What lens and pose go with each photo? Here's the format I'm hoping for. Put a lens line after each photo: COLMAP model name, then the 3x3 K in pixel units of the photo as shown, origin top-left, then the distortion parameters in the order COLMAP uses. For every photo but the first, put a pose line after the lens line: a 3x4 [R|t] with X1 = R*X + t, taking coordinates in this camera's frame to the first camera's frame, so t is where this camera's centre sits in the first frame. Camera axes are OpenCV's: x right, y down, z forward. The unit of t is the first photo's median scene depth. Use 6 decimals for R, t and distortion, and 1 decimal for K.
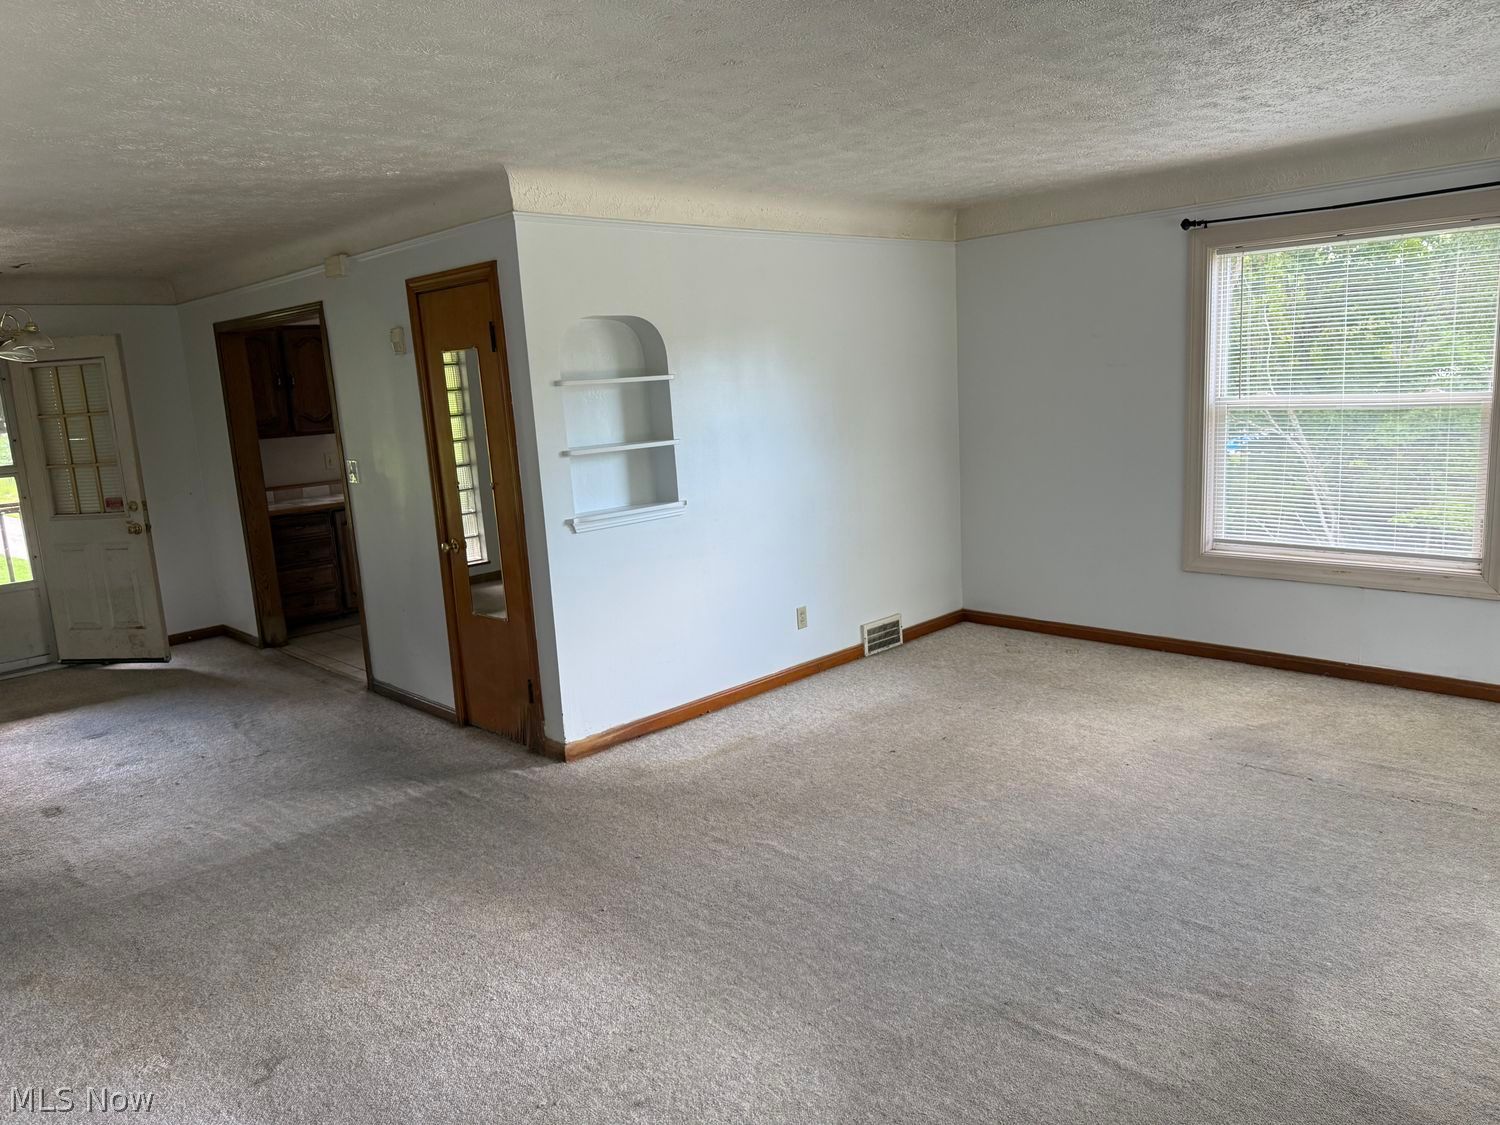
lens RADIAL K [[1076.6, 0, 752.0], [0, 1076.6, 547.5], [0, 0, 1]] dist [0.060426, -0.072329]
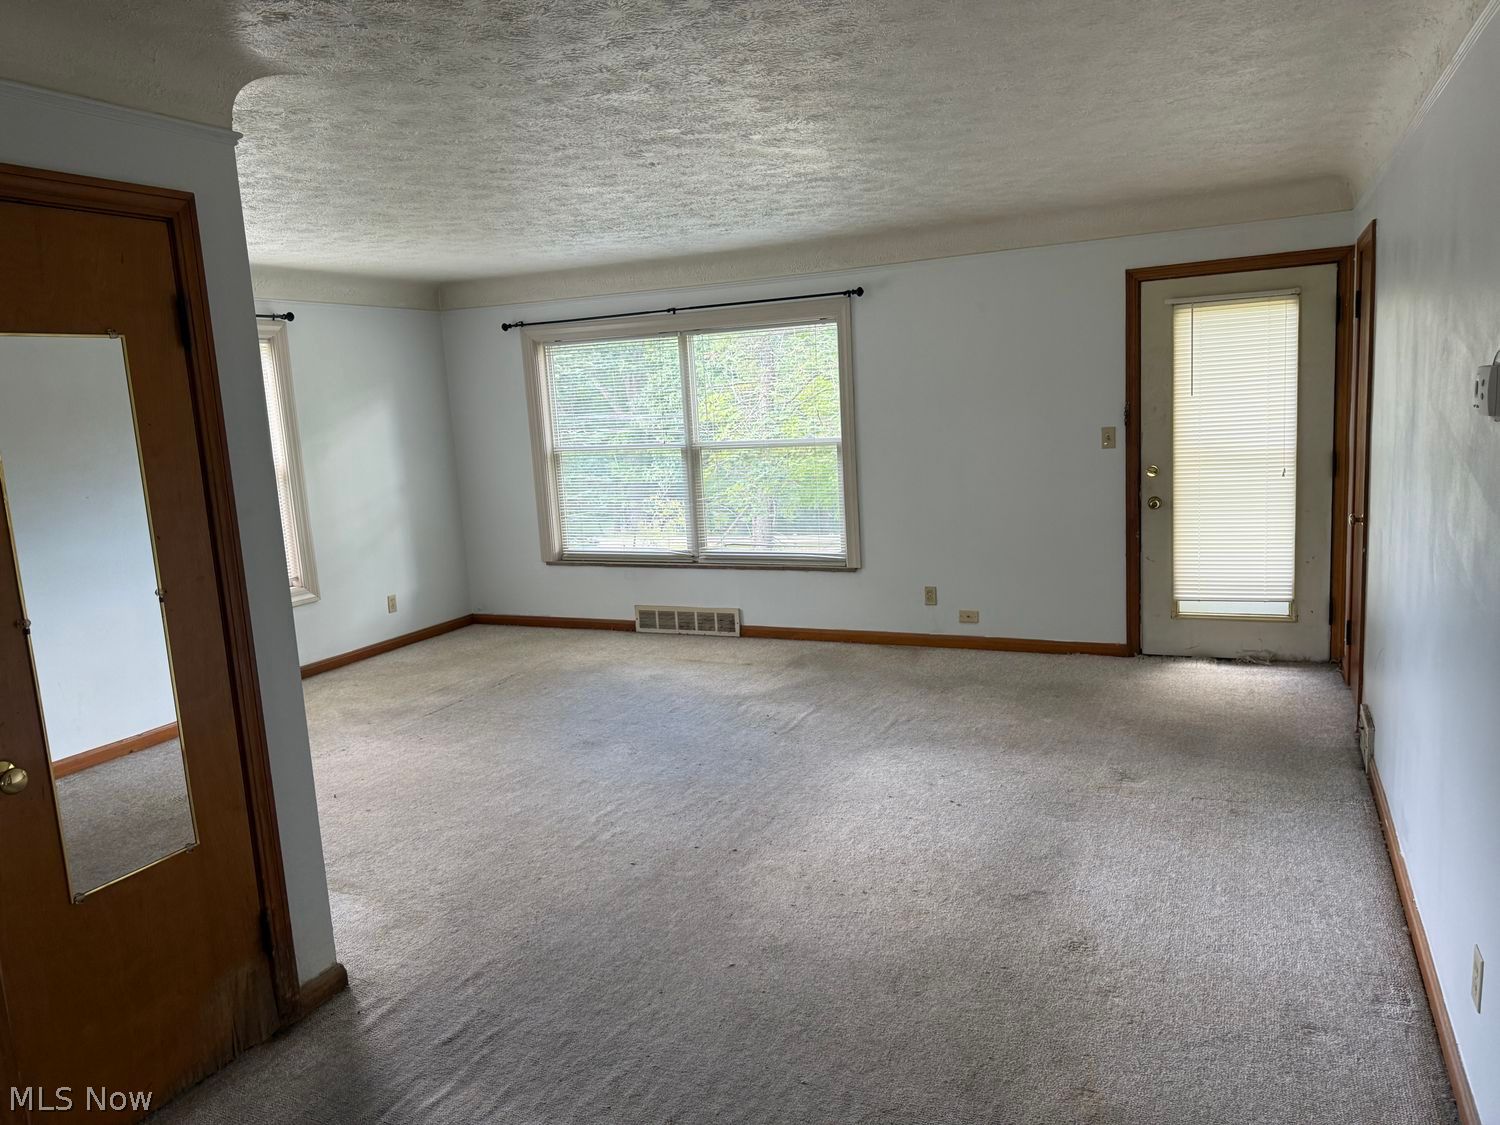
lens RADIAL K [[1076.6, 0, 747.6], [0, 1076.6, 548.6], [0, 0, 1]] dist [0.060426, -0.072329]
pose [[-0.348644, -0.055223, 0.935627, -1.024491], [0.235208, 0.961162, 0.144376, -0.110068], [-0.907262, 0.270403, -0.322115, 1.102827]]
